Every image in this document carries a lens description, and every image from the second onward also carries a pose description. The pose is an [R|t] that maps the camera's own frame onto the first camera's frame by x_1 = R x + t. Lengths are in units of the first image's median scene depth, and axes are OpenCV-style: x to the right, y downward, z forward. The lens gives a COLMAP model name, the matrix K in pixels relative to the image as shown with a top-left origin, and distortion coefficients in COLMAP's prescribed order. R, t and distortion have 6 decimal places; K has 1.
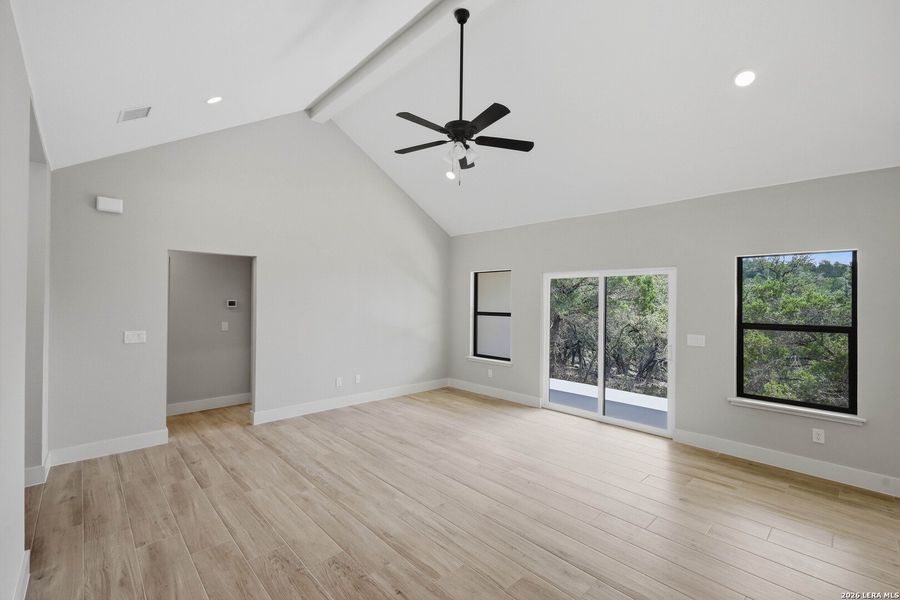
lens RADIAL K [[396.0, 0, 450.0], [0, 396.0, 300.0], [0, 0, 1]] dist [0.003232, -0.000052]
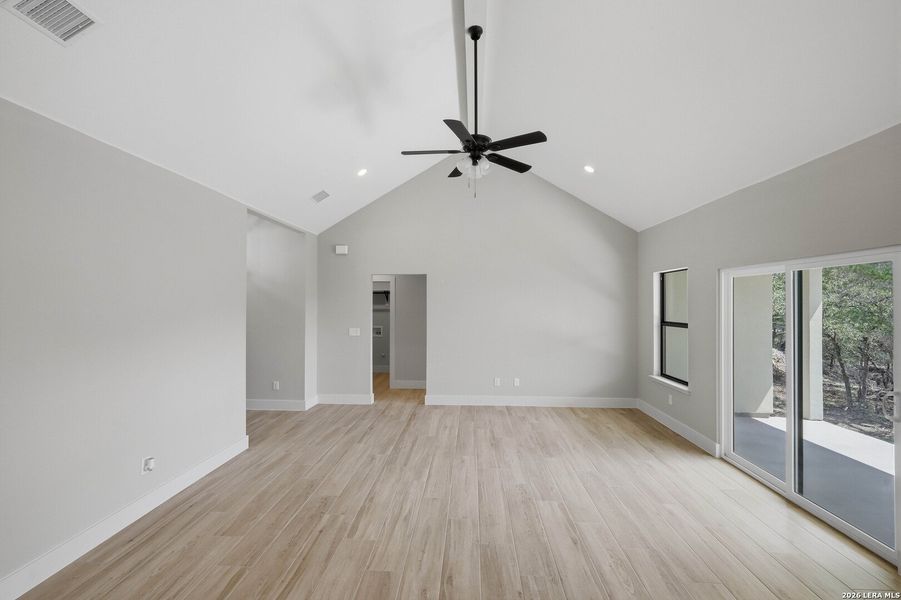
lens RADIAL K [[396.5, 0, 450.5], [0, 396.5, 300.0], [0, 0, 1]] dist [0.003232, -0.000052]
pose [[0.678717, -0.011560, -0.734309, 0.599346], [0.006622, 0.999932, -0.009621, -0.014573], [0.734370, 0.001667, 0.678747, 0.211762]]
